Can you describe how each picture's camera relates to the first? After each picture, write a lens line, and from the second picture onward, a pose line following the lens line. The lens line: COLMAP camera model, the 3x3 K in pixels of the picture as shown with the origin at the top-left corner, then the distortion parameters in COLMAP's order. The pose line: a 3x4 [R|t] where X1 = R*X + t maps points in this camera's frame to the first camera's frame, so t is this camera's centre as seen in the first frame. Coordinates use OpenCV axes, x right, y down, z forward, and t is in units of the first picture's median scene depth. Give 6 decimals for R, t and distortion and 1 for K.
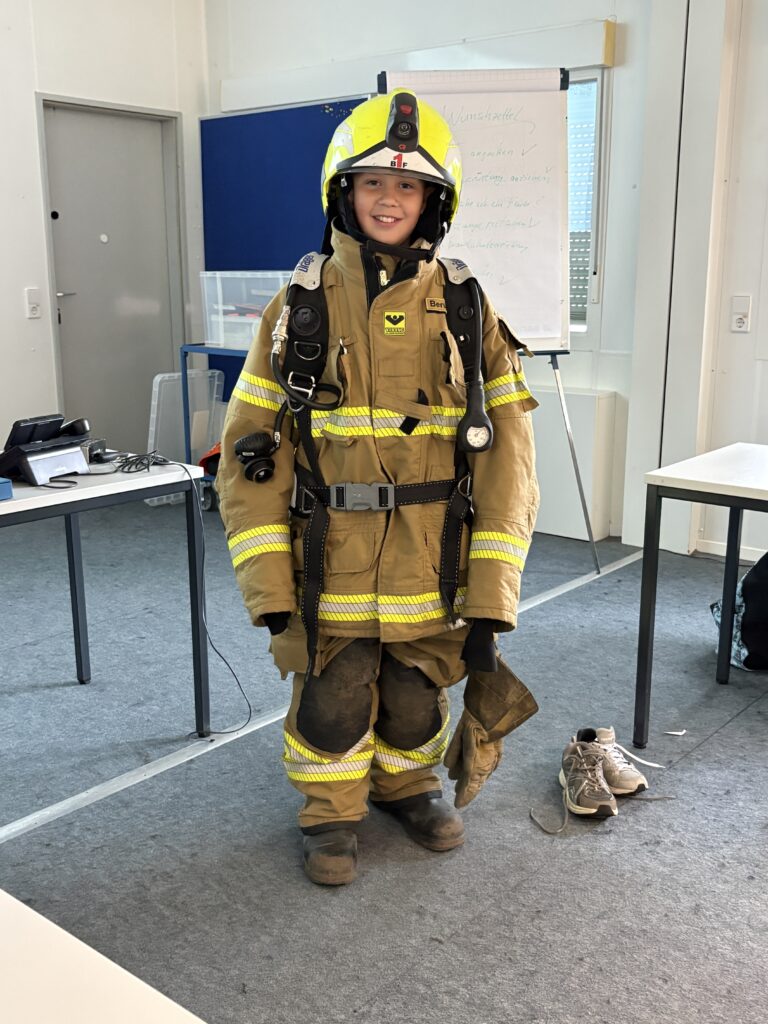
lens RADIAL K [[1070.7, 0, 383.5], [0, 1070.7, 514.8], [0, 0, 1]] dist [-0.050924, 0.000000]
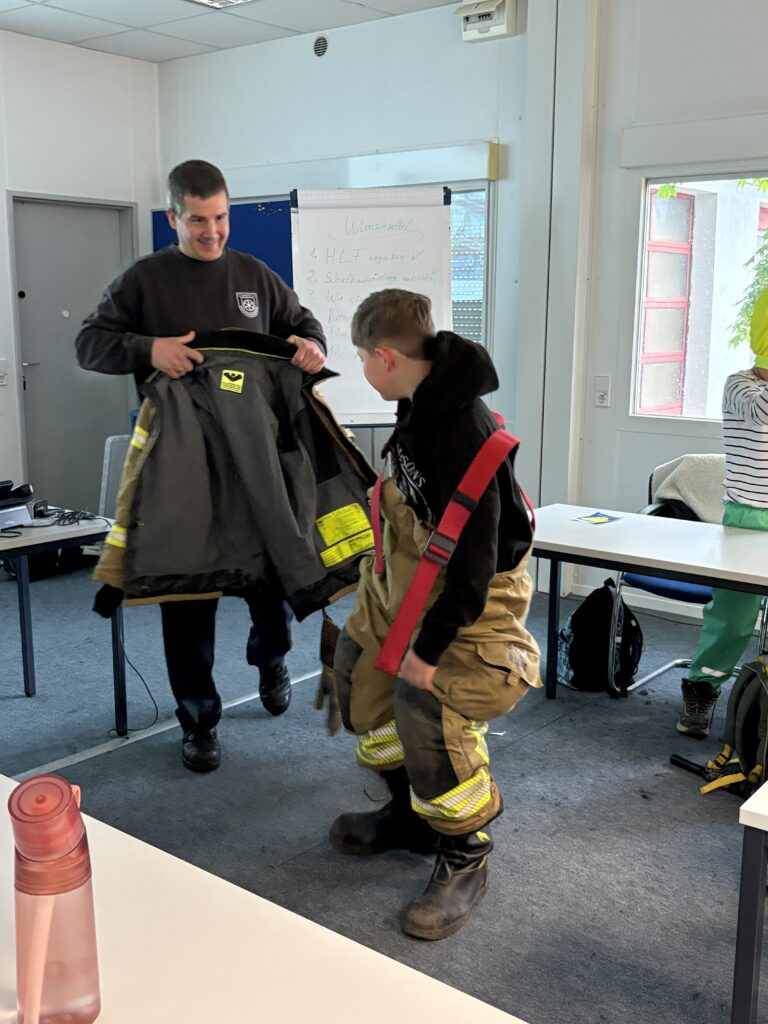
lens RADIAL K [[1095.9, 0, 385.4], [0, 1095.9, 510.1], [0, 0, 1]] dist [-0.054023, 0.000000]
pose [[0.999850, 0.005031, 0.016593, 0.104921], [-0.004194, 0.998737, -0.050075, 0.005267], [-0.016824, 0.049998, 0.998608, -0.265114]]
